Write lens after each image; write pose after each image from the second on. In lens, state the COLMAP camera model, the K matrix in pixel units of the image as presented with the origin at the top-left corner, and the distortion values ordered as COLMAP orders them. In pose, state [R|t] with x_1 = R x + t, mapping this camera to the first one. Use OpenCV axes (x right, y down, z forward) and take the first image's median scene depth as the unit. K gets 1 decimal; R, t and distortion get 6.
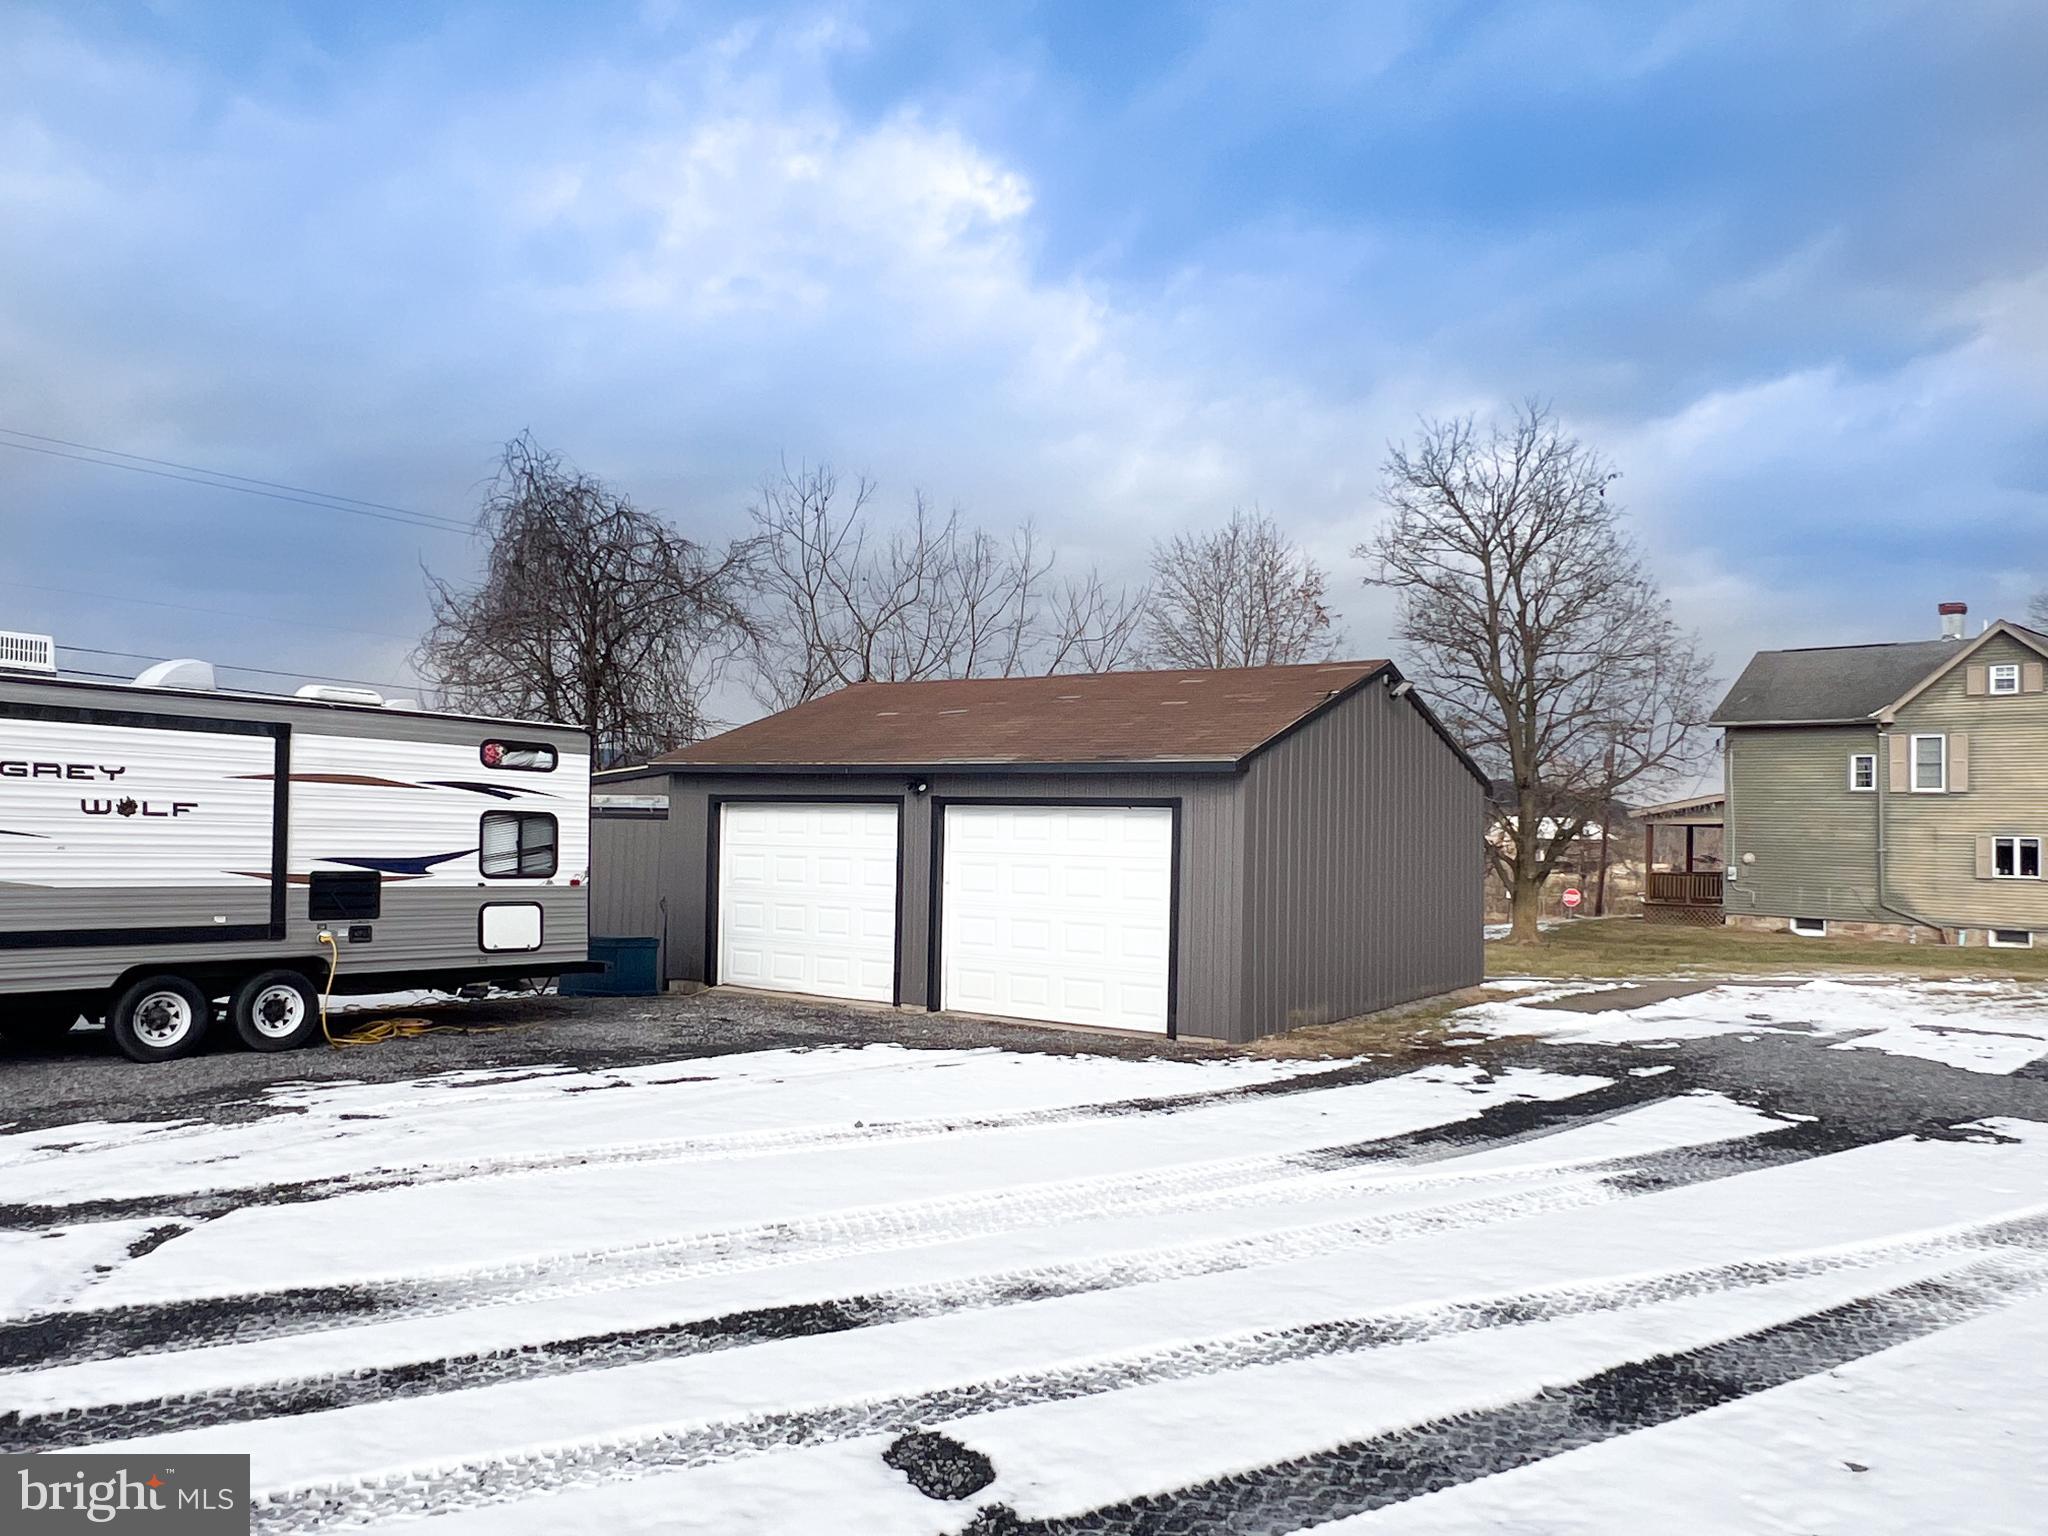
lens RADIAL K [[1469.7, 0, 1018.2], [0, 1469.7, 778.2], [0, 0, 1]] dist [0.000975, -0.005895]
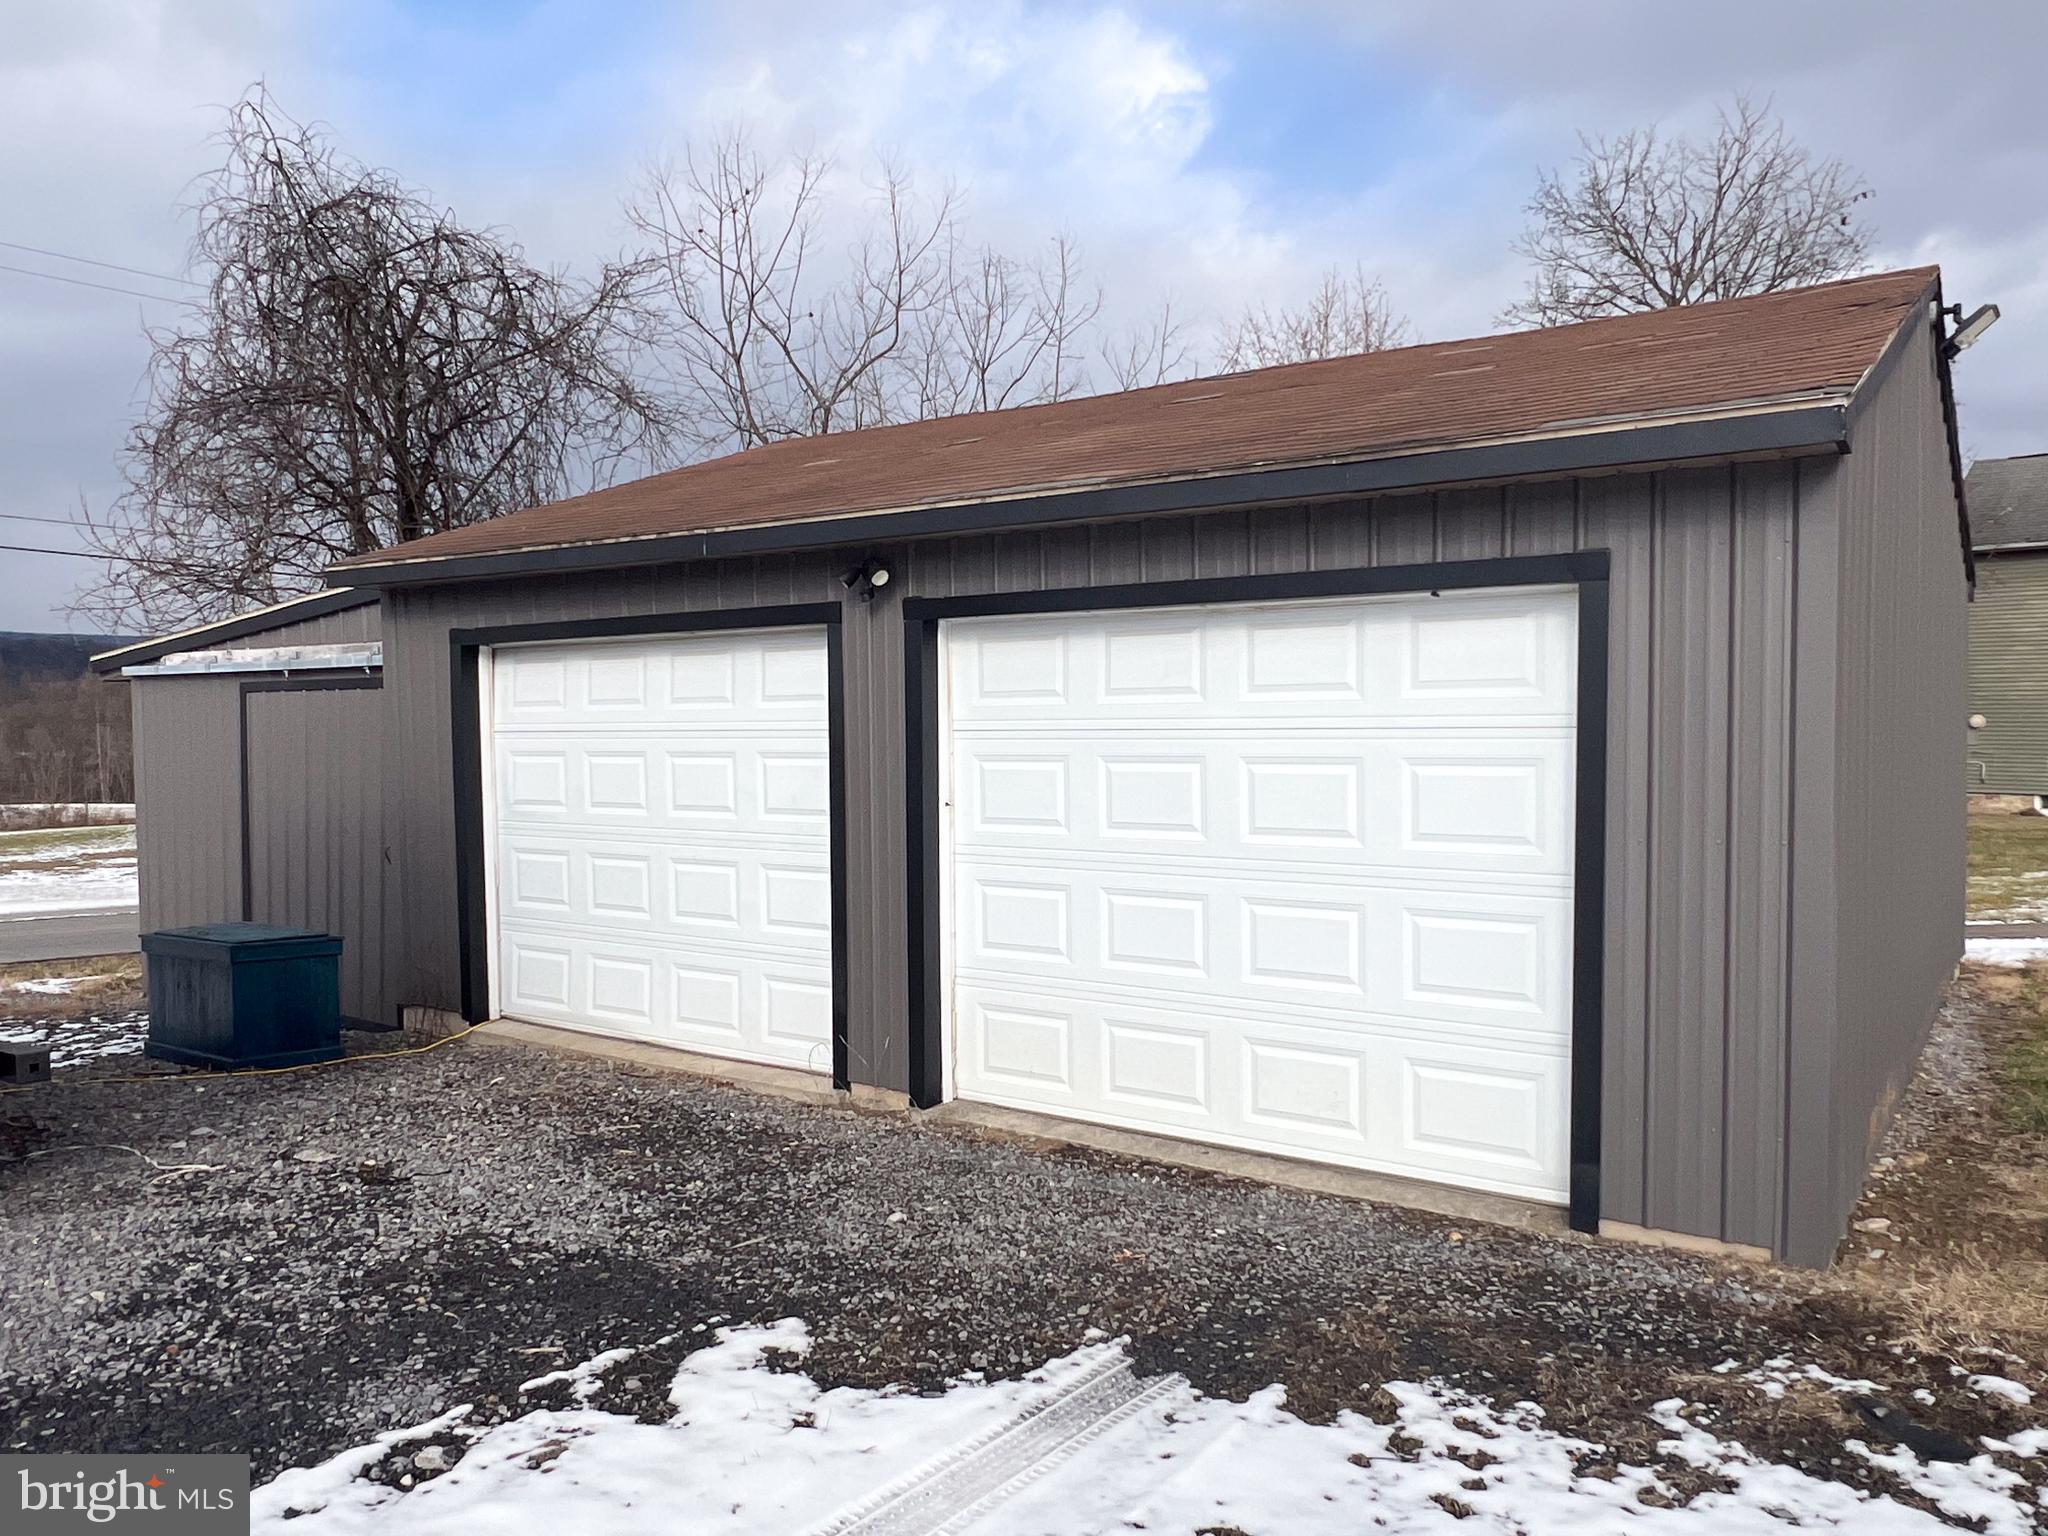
lens RADIAL K [[1424.1, 0, 1024.0], [0, 1424.1, 768.0], [0, 0, 1]] dist [-0.001849, -0.001200]
pose [[0.999578, -0.028611, -0.005110, -0.011173], [0.028889, 0.997327, 0.067119, 0.015825], [0.003176, -0.067238, 0.997732, 0.275383]]
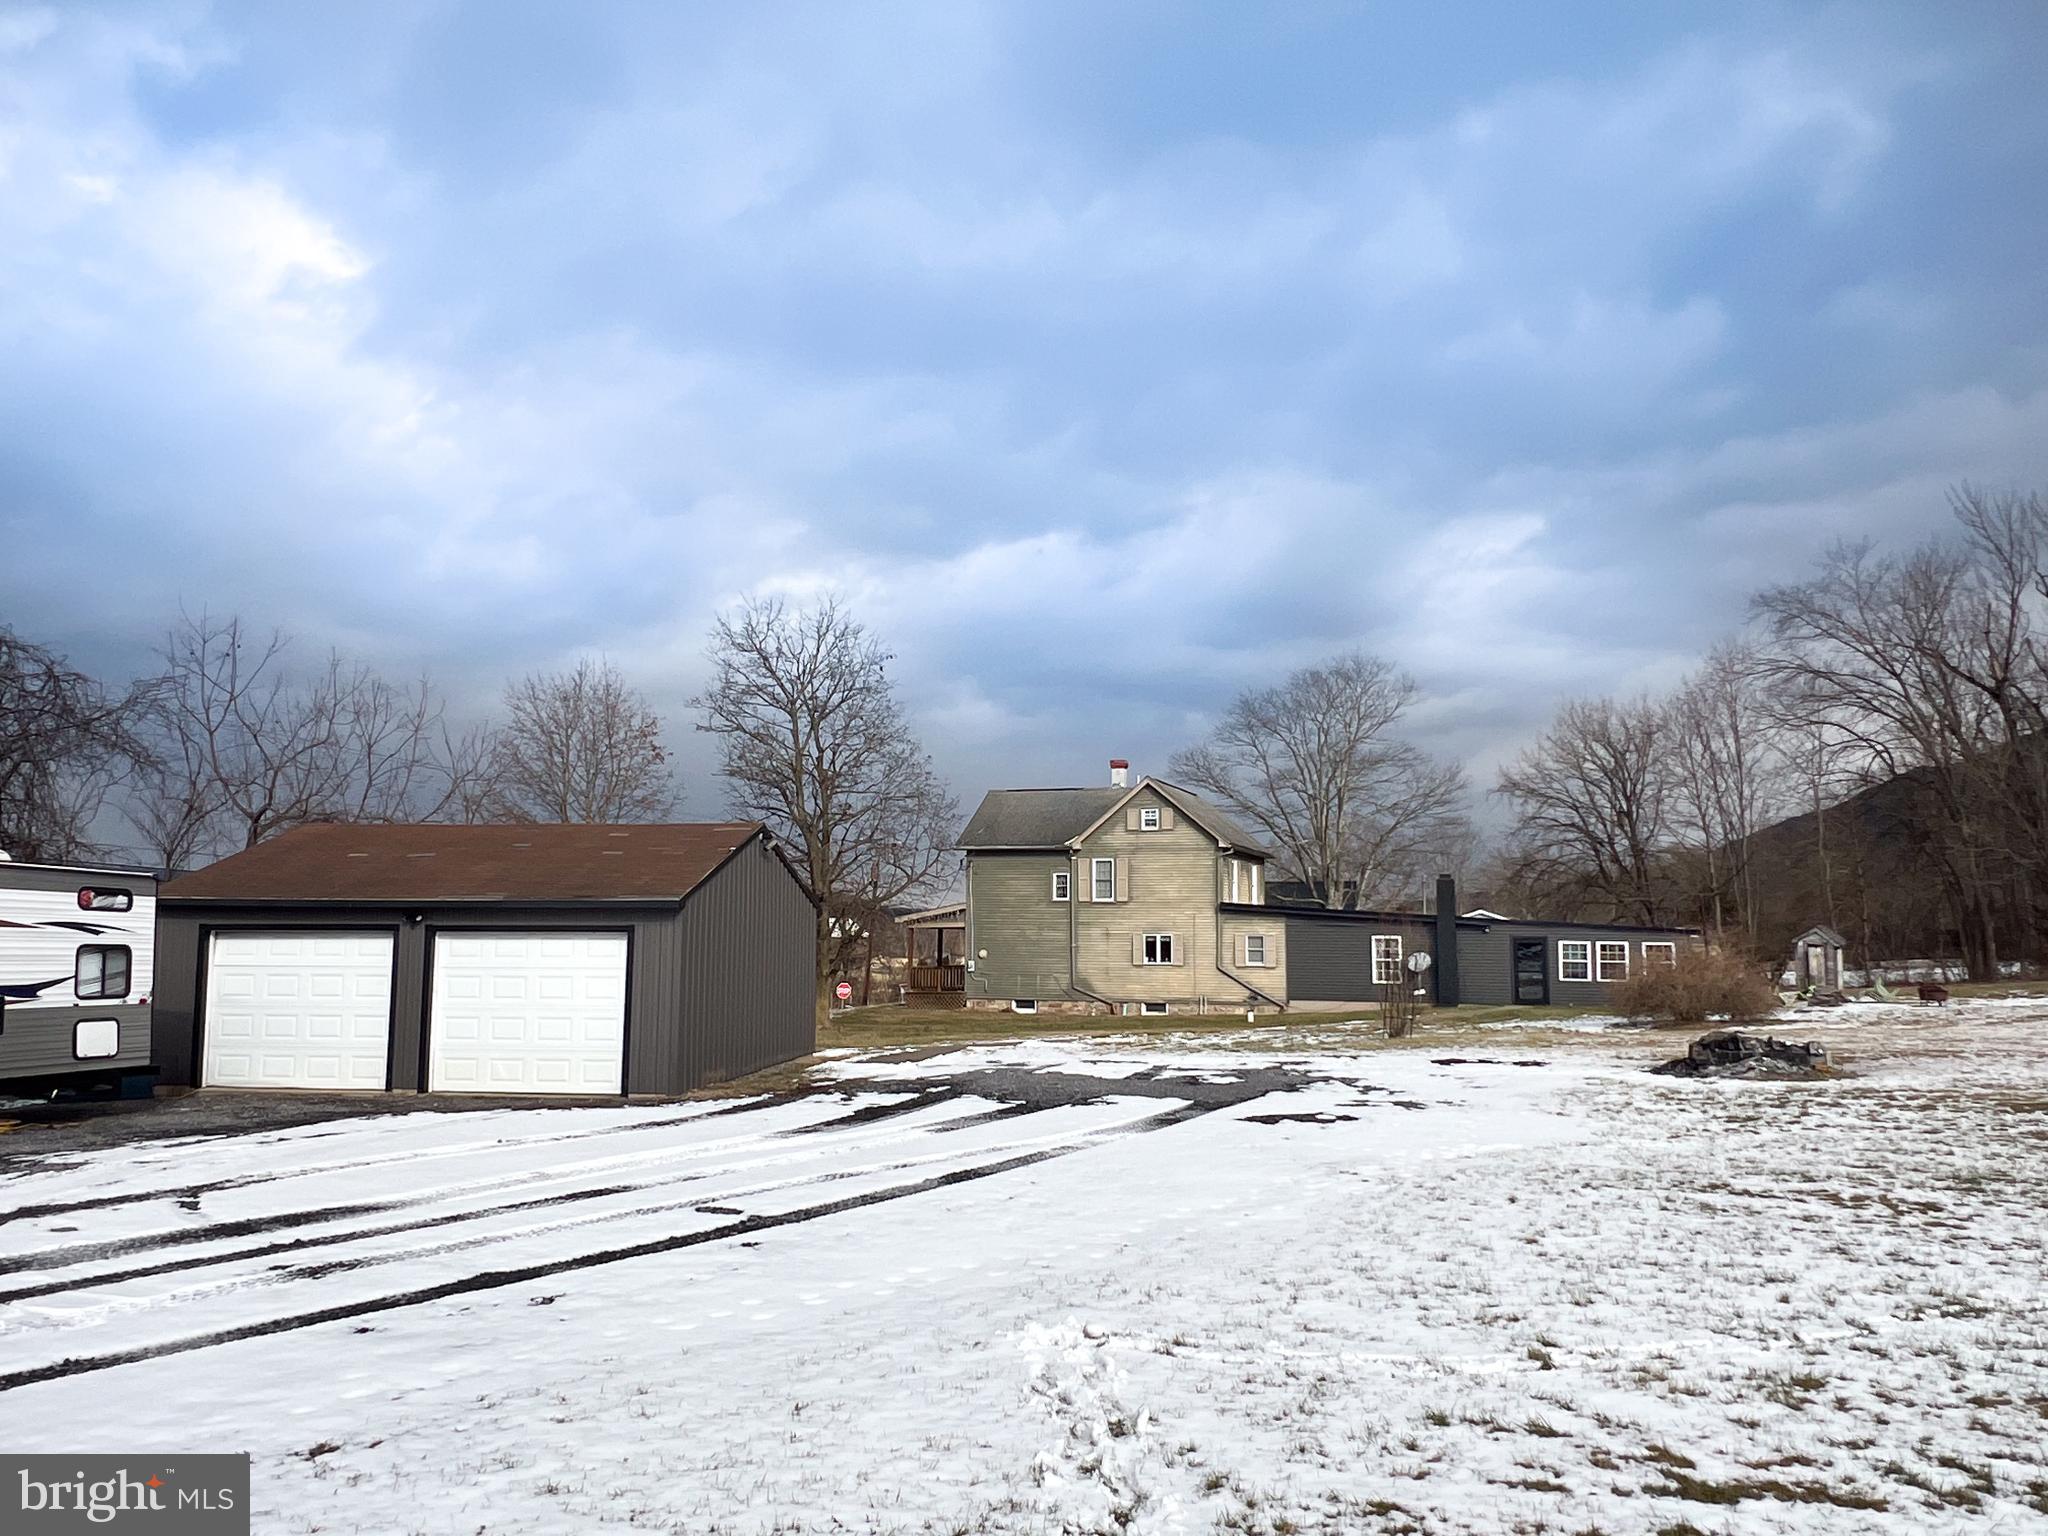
lens RADIAL K [[1504.4, 0, 1024.0], [0, 1504.4, 768.0], [0, 0, 1]] dist [0.000079, -0.003931]
pose [[0.881477, 0.035050, 0.470924, -0.103774], [-0.001229, 0.997409, -0.071935, -0.014314], [-0.472225, 0.062830, 0.879236, -0.196884]]
